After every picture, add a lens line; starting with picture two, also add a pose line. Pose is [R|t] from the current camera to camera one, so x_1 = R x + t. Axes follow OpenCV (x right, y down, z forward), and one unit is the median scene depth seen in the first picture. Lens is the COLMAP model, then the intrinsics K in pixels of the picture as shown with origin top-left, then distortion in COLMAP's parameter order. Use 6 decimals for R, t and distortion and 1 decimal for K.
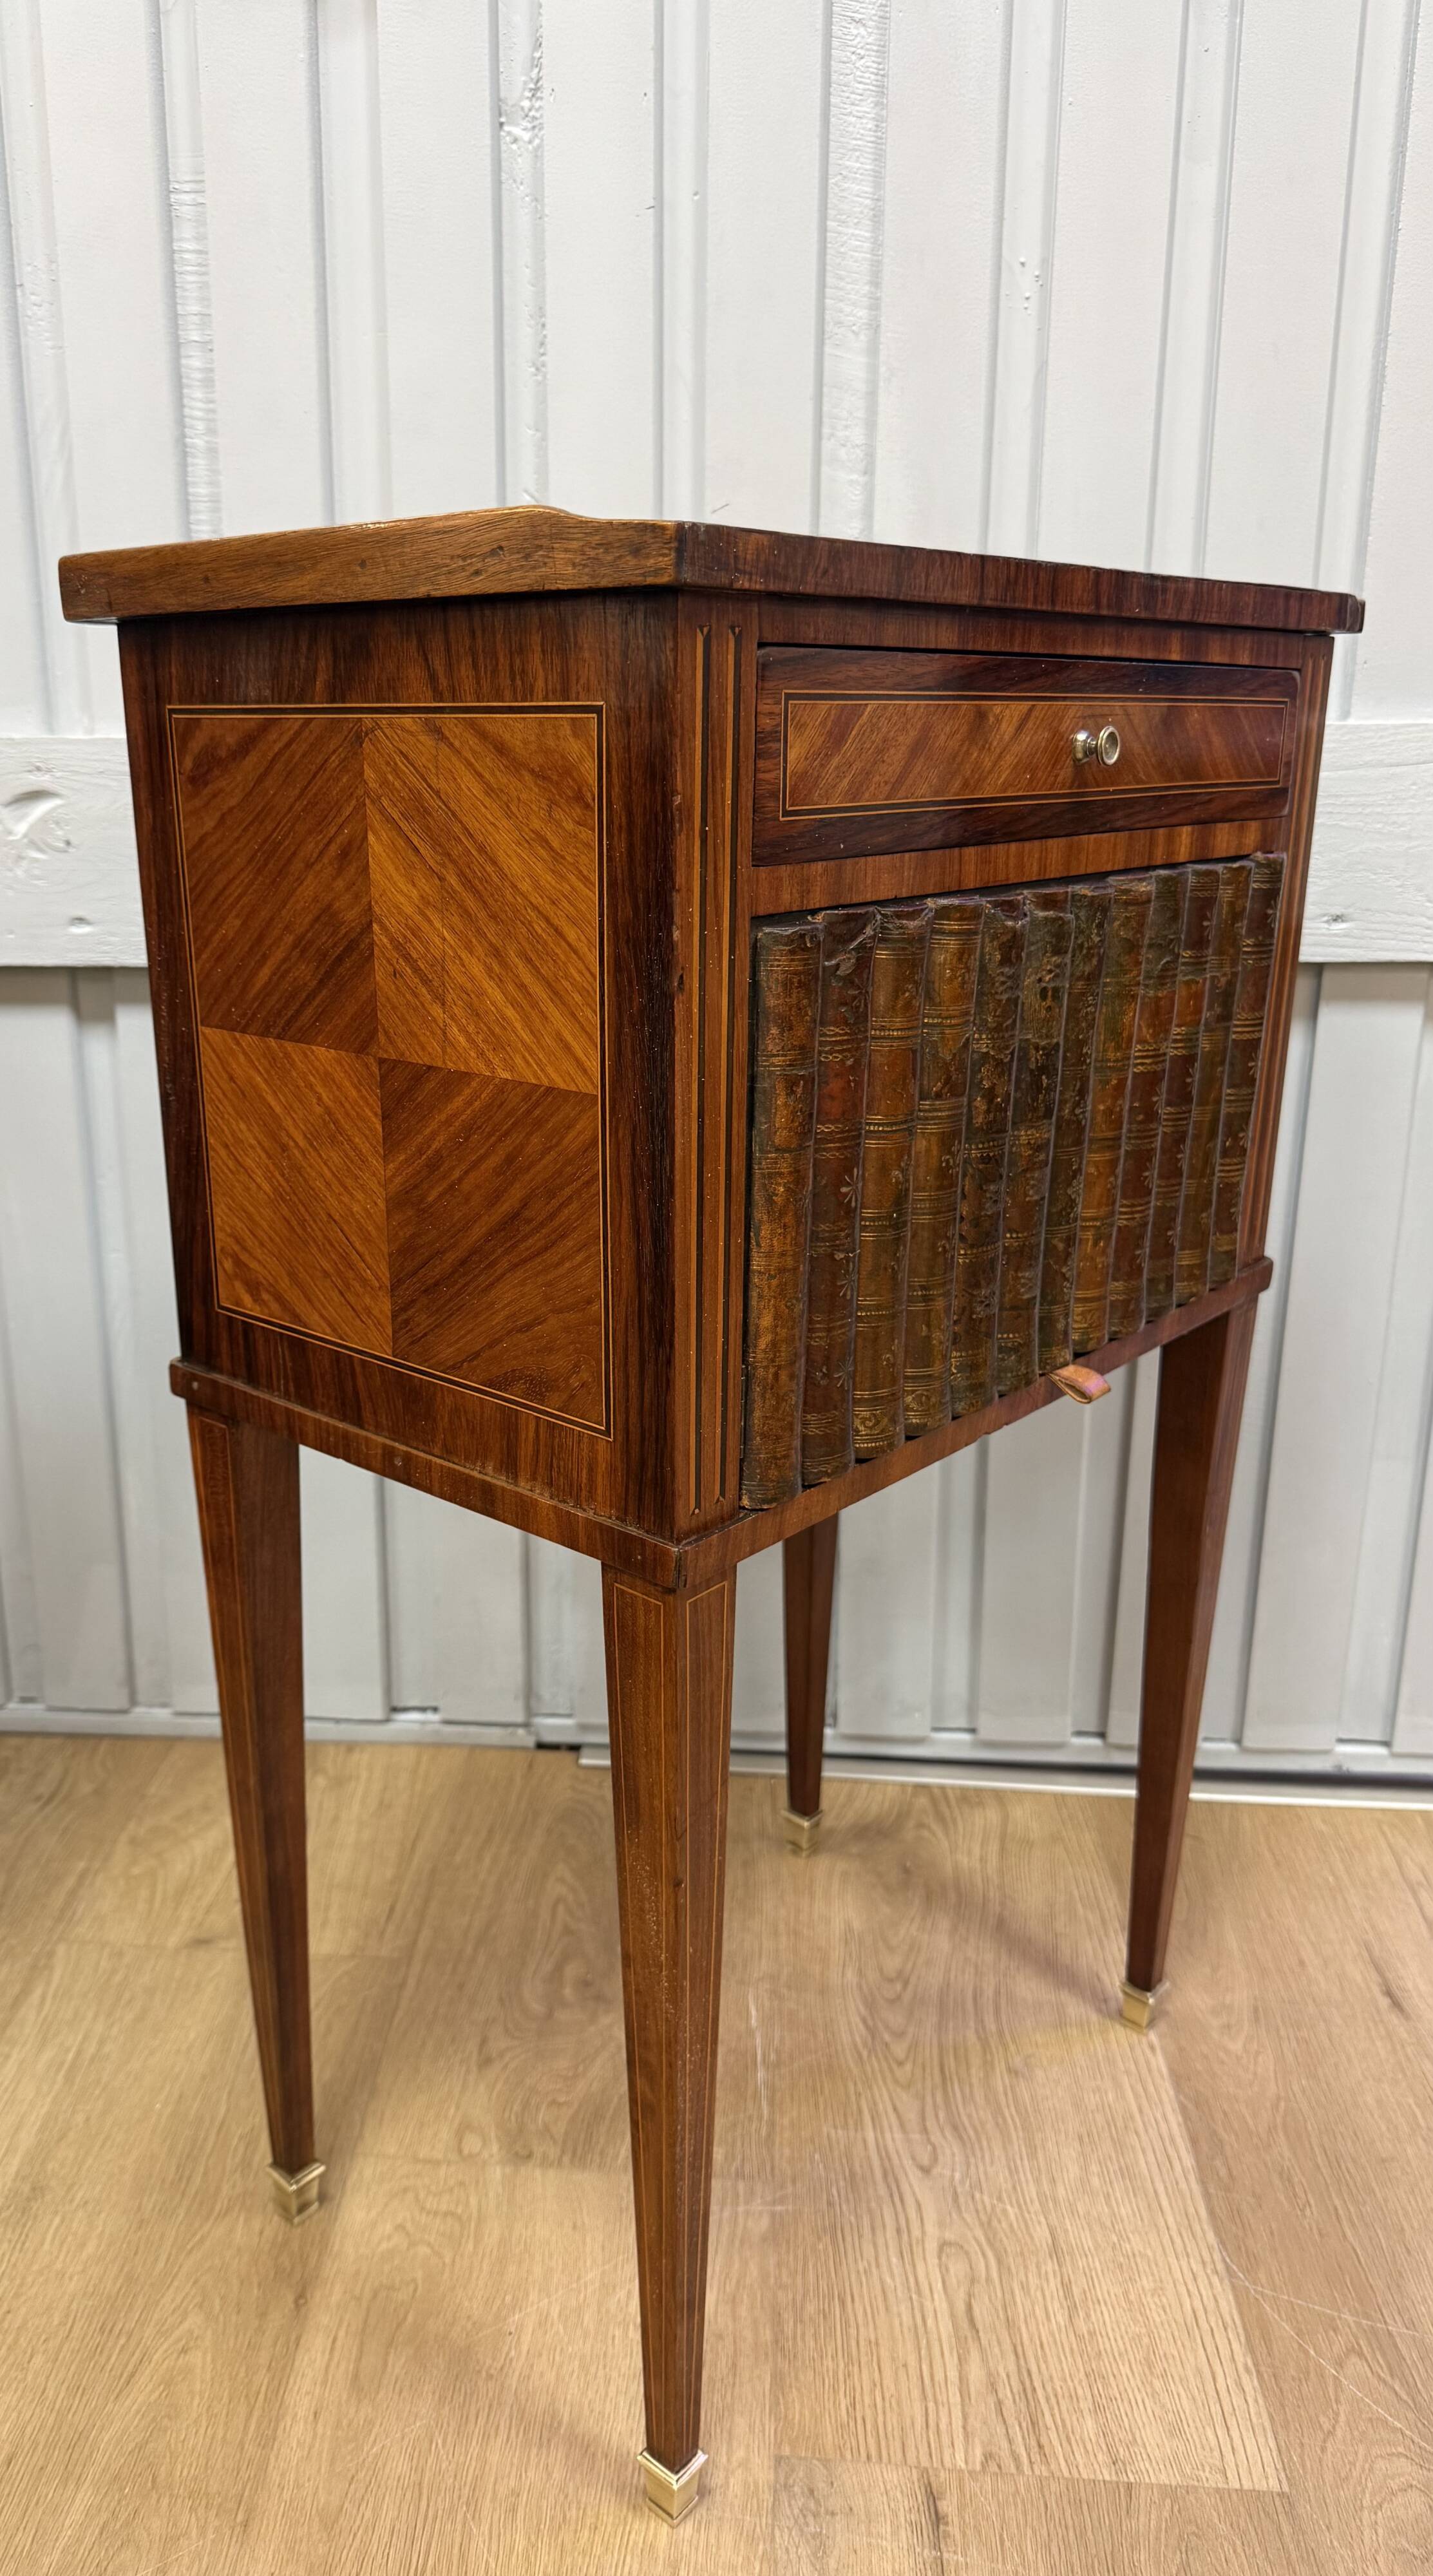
lens RADIAL K [[1840.7, 0, 610.6], [0, 1840.7, 1290.8], [0, 0, 1]] dist [0.020063, -0.031409]
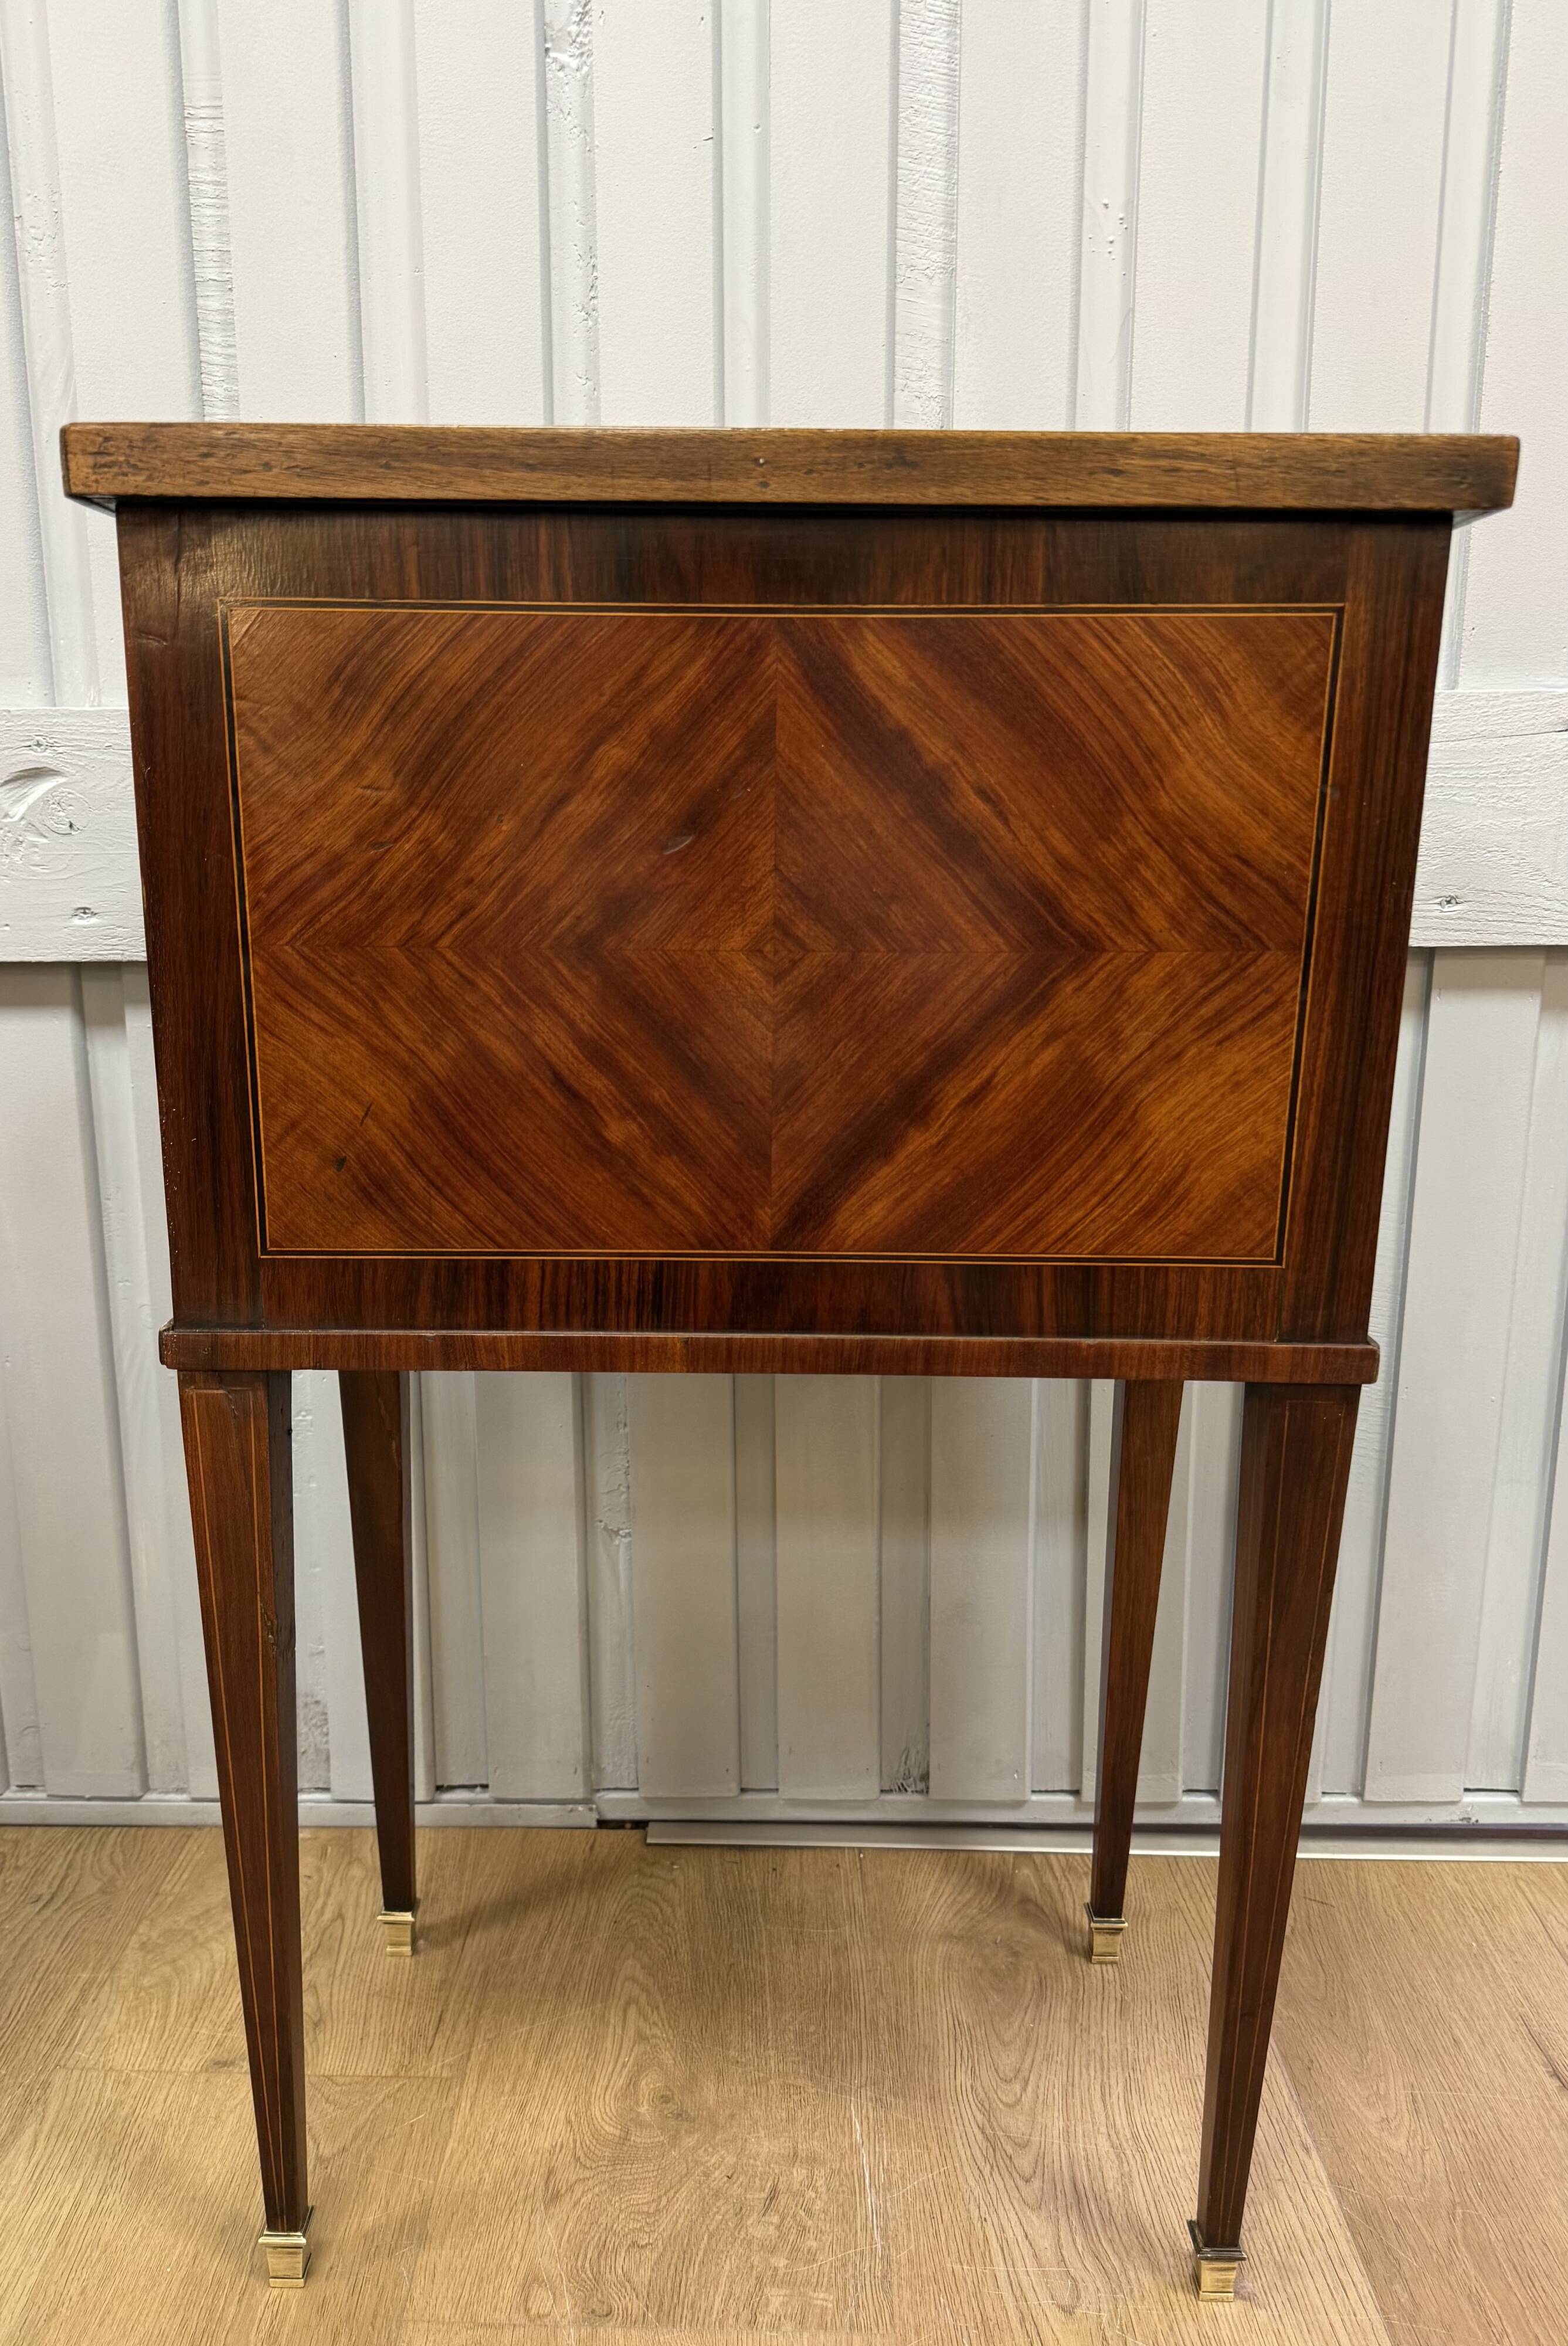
lens RADIAL K [[1795.1, 0, 729.7], [0, 1795.1, 1259.9], [0, 0, 1]] dist [-0.015068, 0.014935]
pose [[0.998518, -0.013644, 0.052676, -0.022753], [0.016527, 0.998367, -0.054688, 0.025128], [-0.051844, 0.055478, 0.997113, 0.131283]]
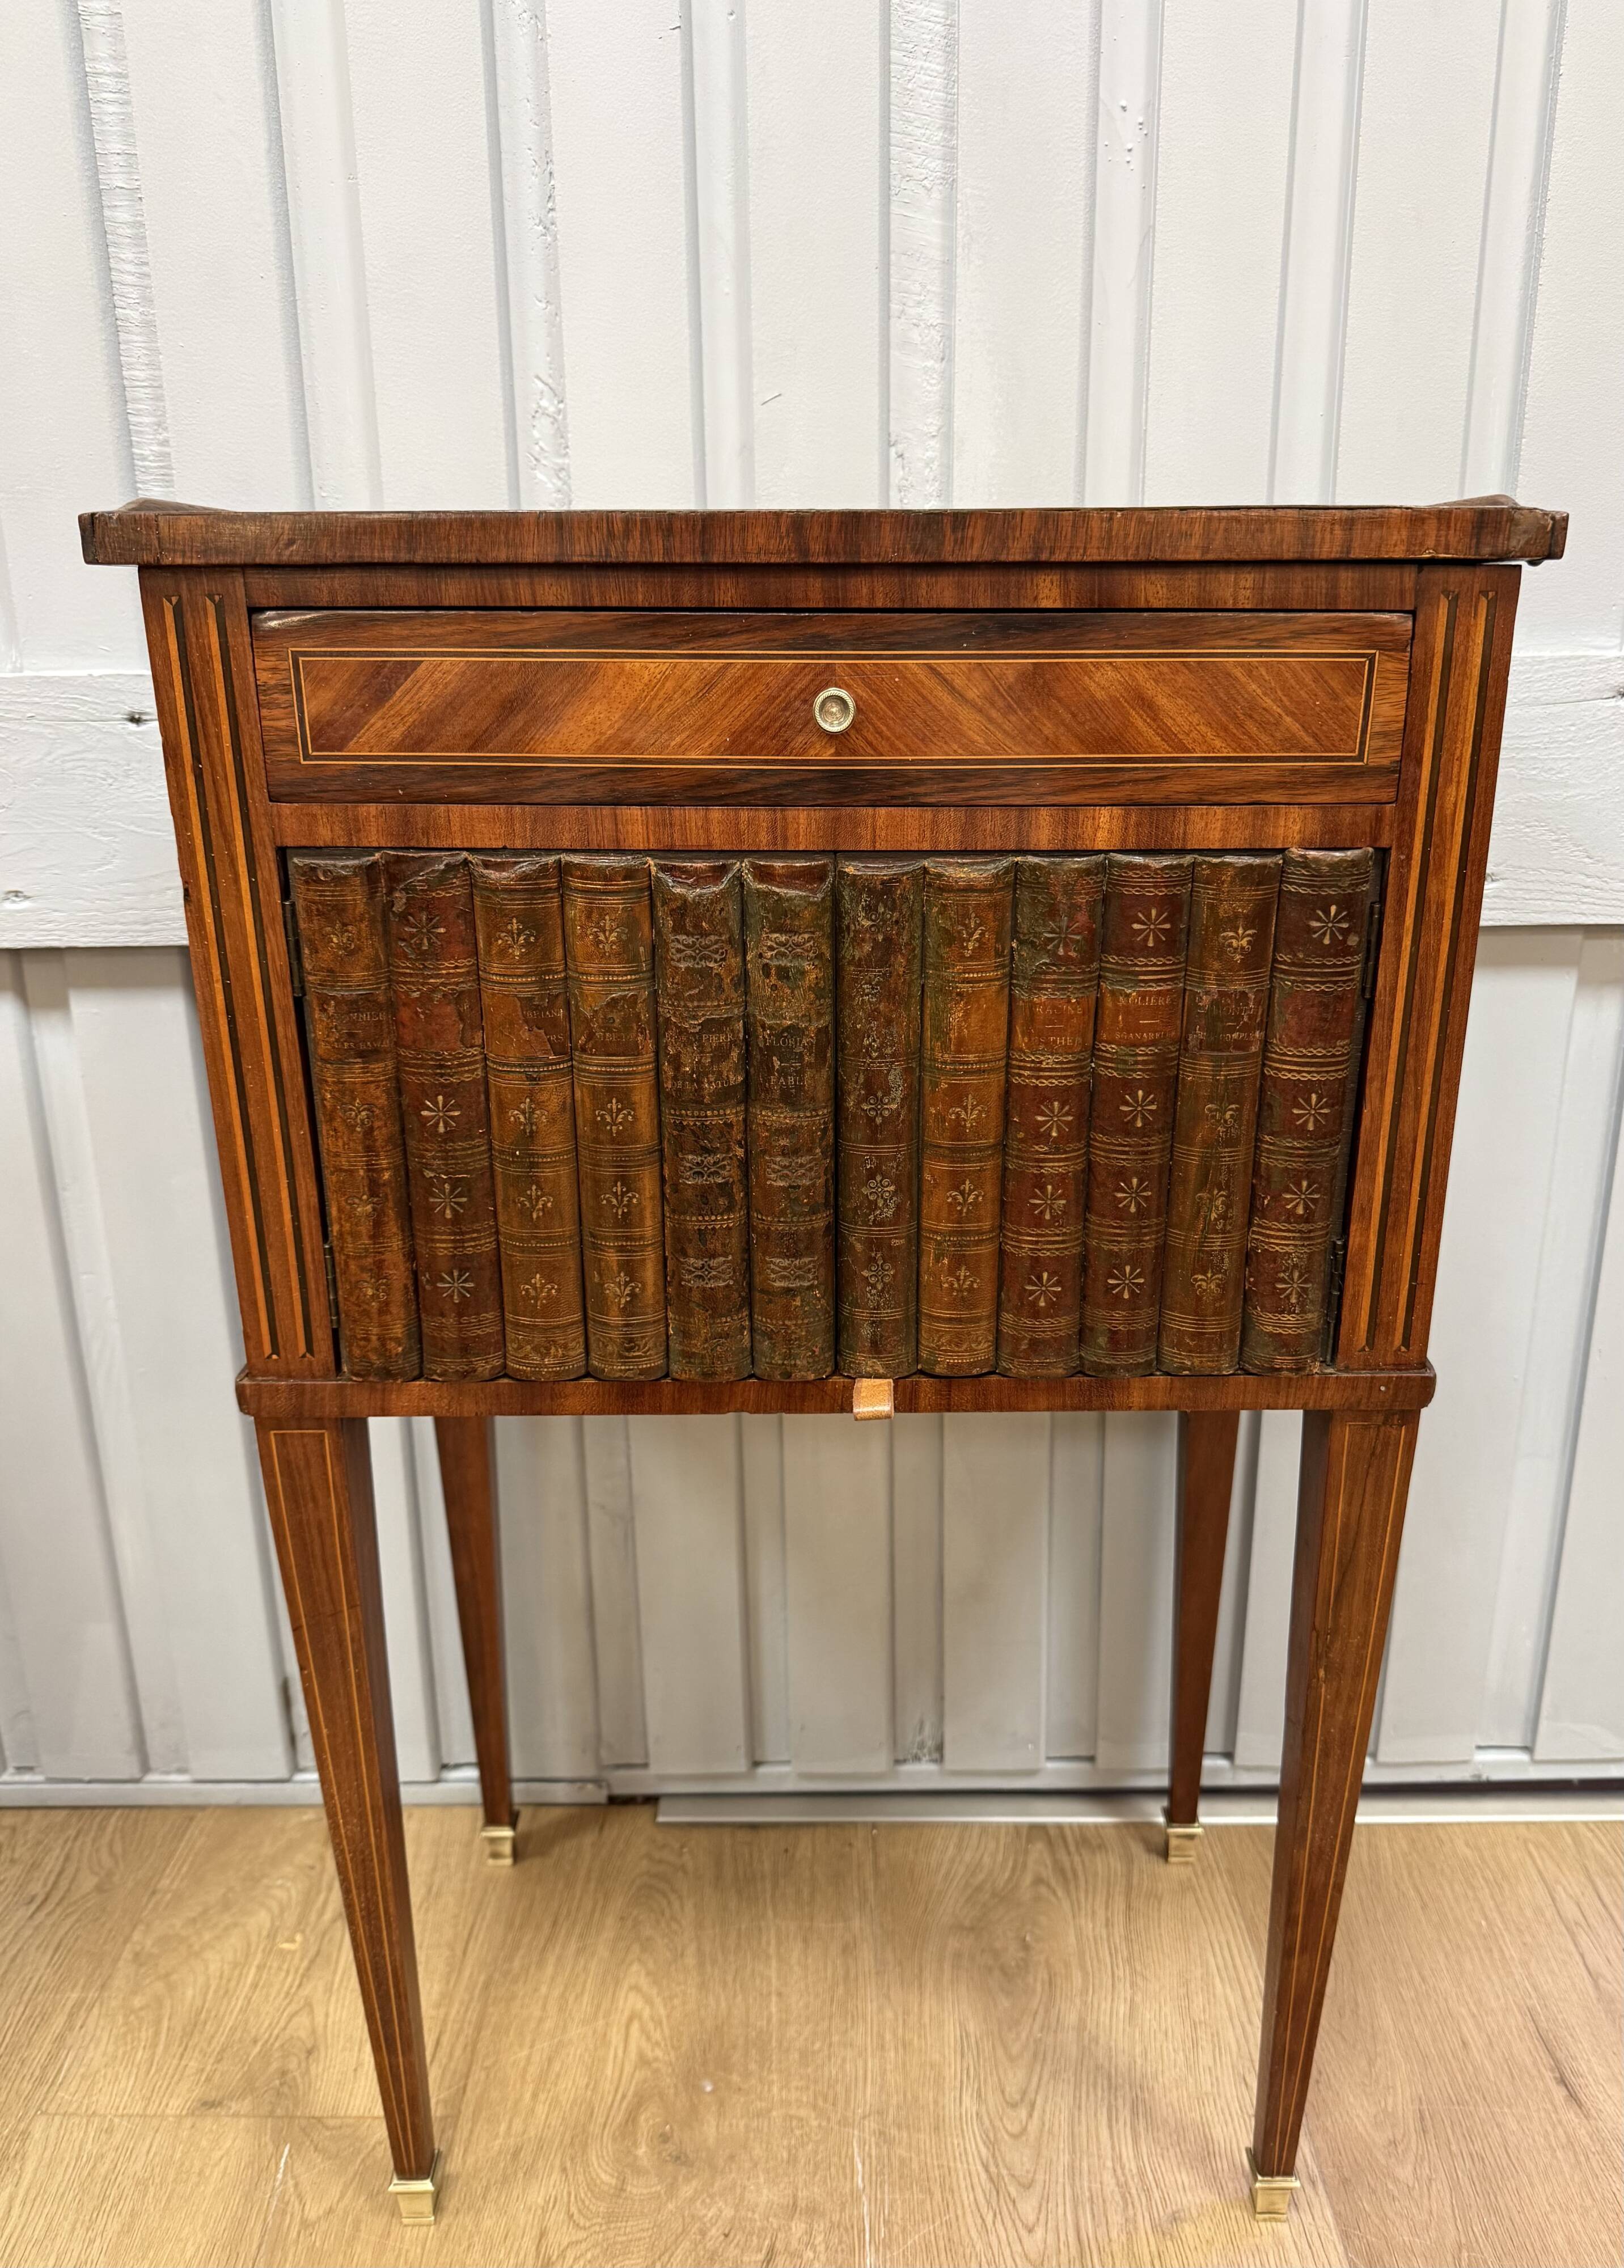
lens RADIAL K [[1685.5, 0, 841.4], [0, 1685.5, 1172.0], [0, 0, 1]] dist [-0.022617, 0.010945]
pose [[0.996388, -0.028859, 0.079865, 0.020505], [0.026598, 0.999219, 0.029235, -0.097650], [-0.080646, -0.027006, 0.996377, 0.237240]]
